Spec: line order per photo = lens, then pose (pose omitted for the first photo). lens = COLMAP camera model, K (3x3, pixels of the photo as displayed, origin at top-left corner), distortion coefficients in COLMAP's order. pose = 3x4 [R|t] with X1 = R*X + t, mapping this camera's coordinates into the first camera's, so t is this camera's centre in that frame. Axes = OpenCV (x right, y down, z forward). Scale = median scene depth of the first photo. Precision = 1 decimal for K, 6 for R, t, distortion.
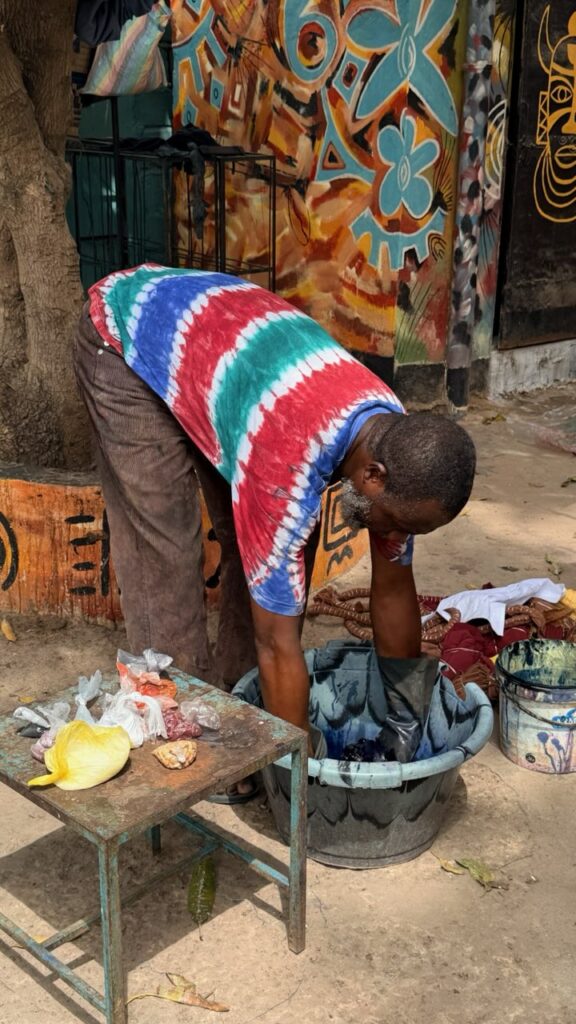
lens RADIAL K [[1232.1, 0, 286.2], [0, 1232.1, 513.3], [0, 0, 1]] dist [0.084312, 0.000000]
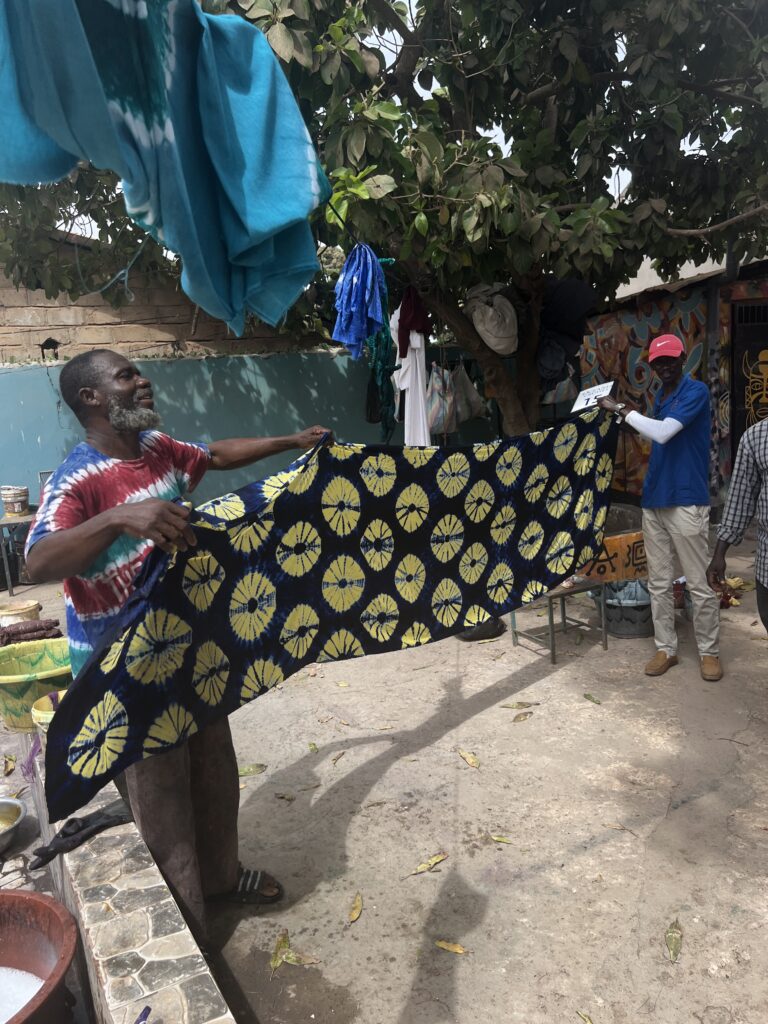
lens RADIAL K [[773.3, 0, 382.1], [0, 773.3, 510.8], [0, 0, 1]] dist [0.003804, -0.000212]
pose [[0.934757, -0.027588, -0.354215, 0.078089], [-0.028422, 0.987979, -0.151953, 0.118561], [0.354149, 0.152107, 0.922736, -0.499386]]
